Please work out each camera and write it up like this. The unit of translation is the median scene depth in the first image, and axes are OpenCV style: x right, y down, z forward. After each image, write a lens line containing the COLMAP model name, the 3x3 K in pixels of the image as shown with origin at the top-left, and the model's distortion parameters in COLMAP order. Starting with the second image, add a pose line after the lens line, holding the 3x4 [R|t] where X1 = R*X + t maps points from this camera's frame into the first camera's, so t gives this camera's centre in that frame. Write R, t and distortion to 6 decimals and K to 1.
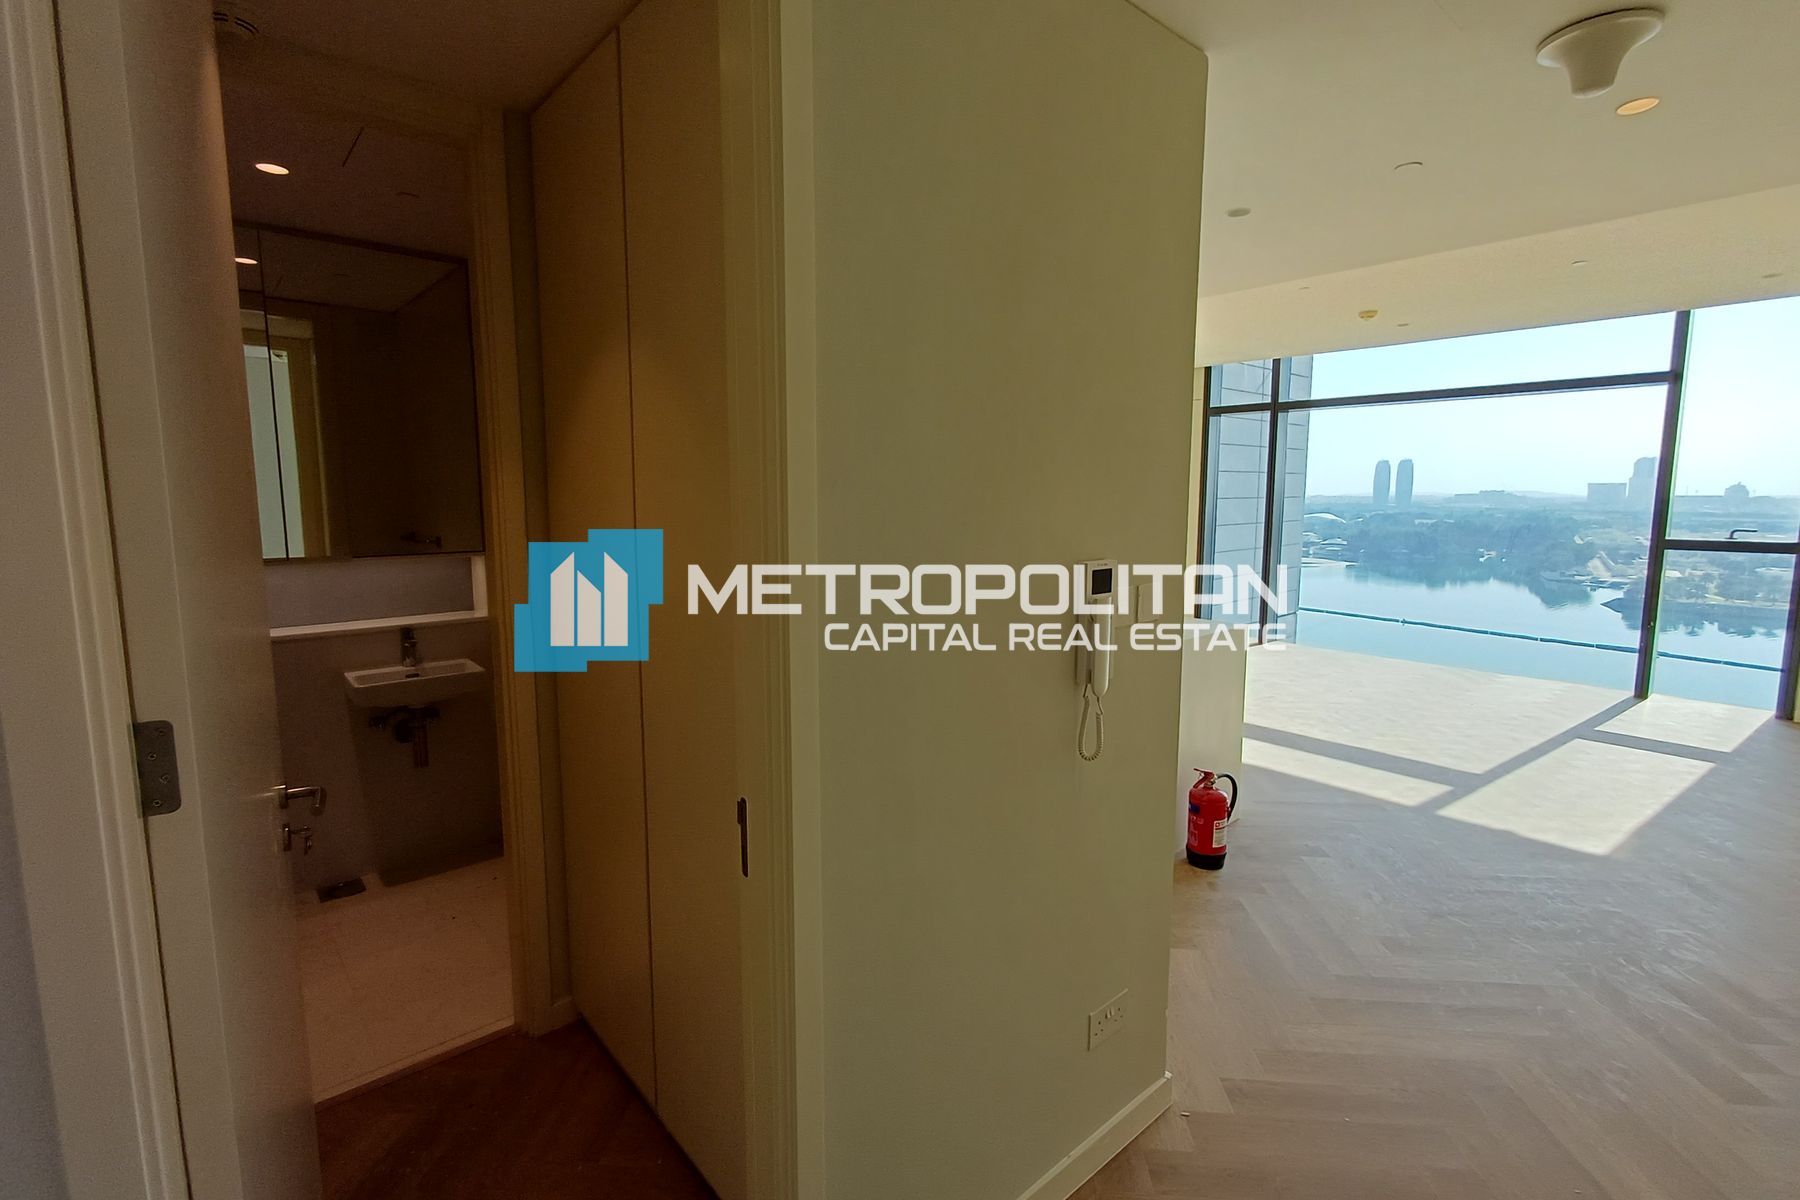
lens RADIAL K [[819.6, 0, 891.0], [0, 819.6, 579.6], [0, 0, 1]] dist [0.011653, -0.001940]
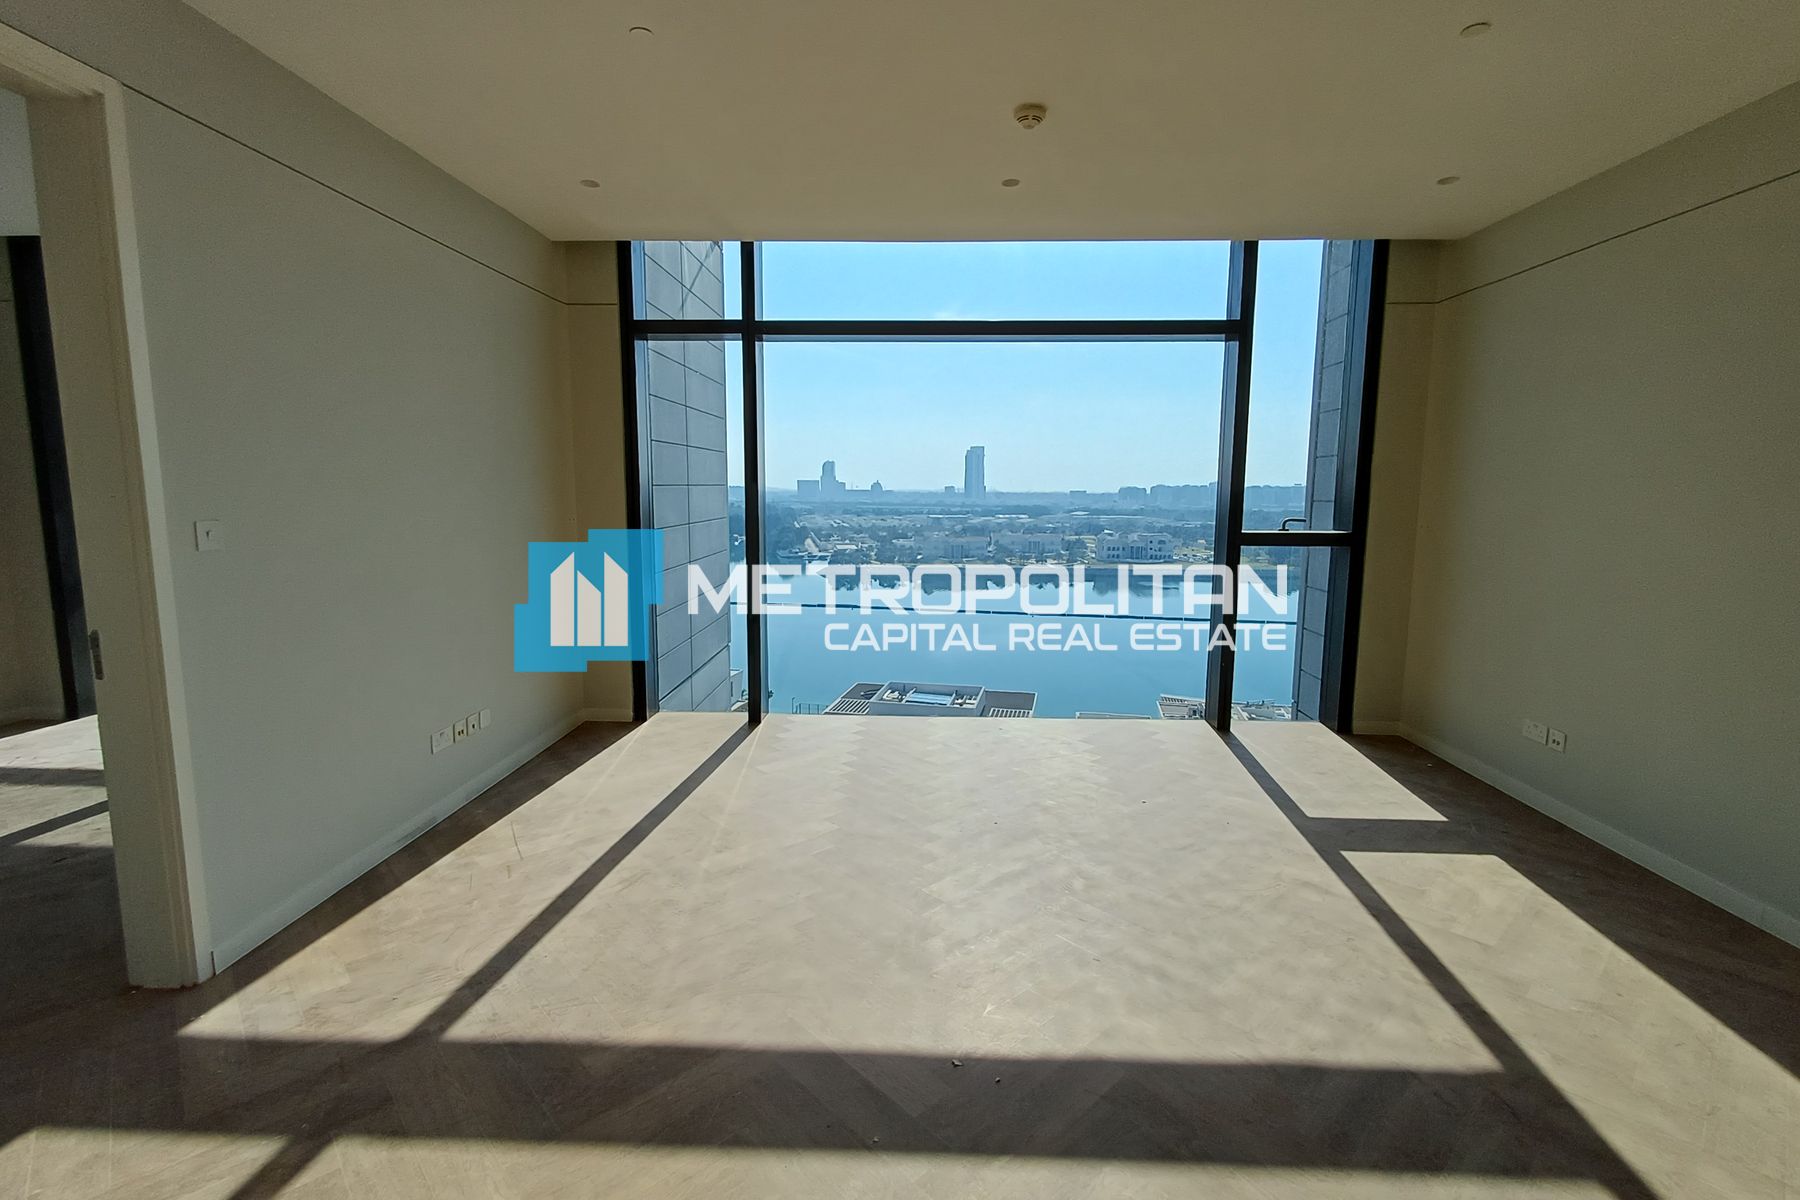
lens RADIAL K [[819.6, 0, 893.5], [0, 819.6, 589.7], [0, 0, 1]] dist [0.011653, -0.001940]
pose [[0.683380, -0.090579, 0.724422, 0.124174], [0.077069, 0.995680, 0.051794, -0.059339], [-0.725983, 0.020436, 0.687409, 0.680013]]
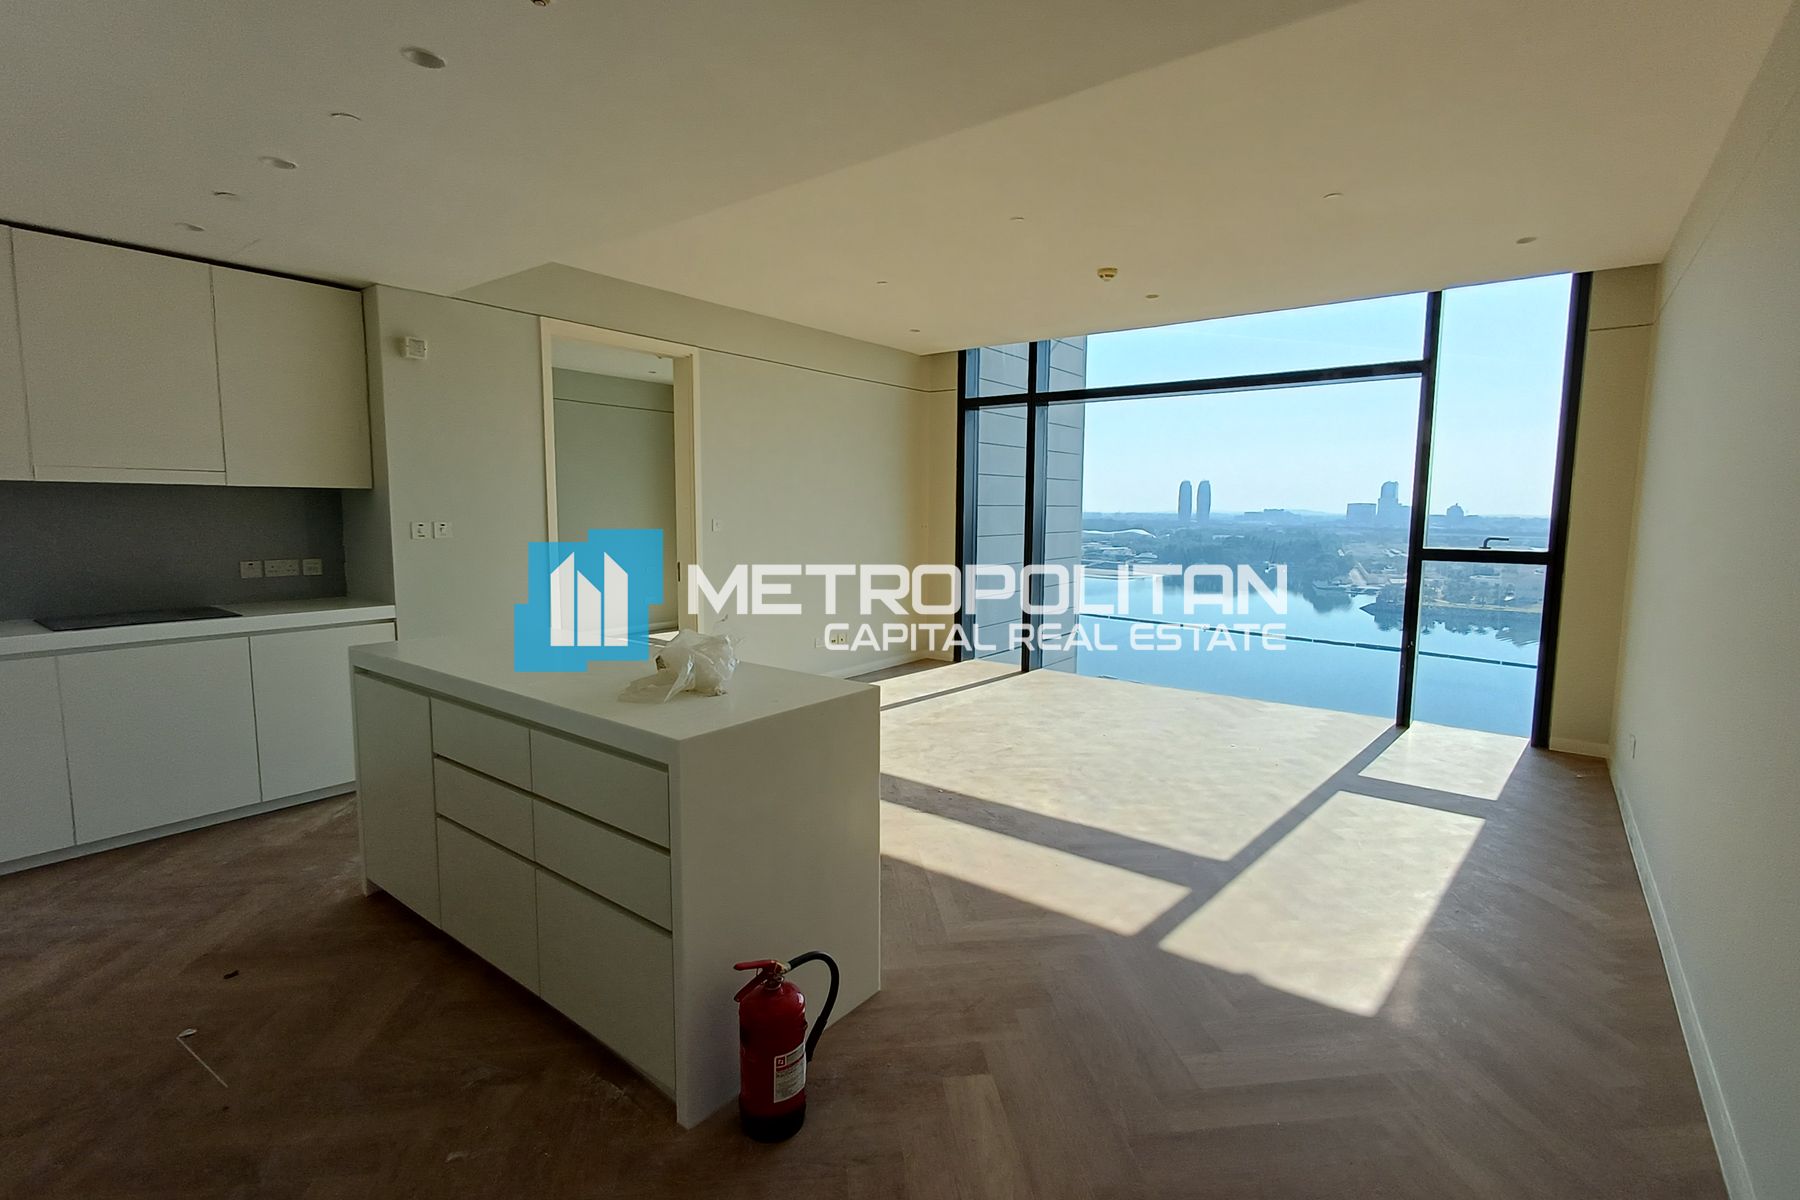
lens RADIAL K [[819.6, 0, 905.9], [0, 819.6, 592.5], [0, 0, 1]] dist [0.011653, -0.001940]
pose [[0.978542, -0.015776, 0.205443, 0.205280], [0.016636, 0.999859, -0.002459, -0.008254], [-0.205375, 0.005824, 0.978666, 0.241879]]
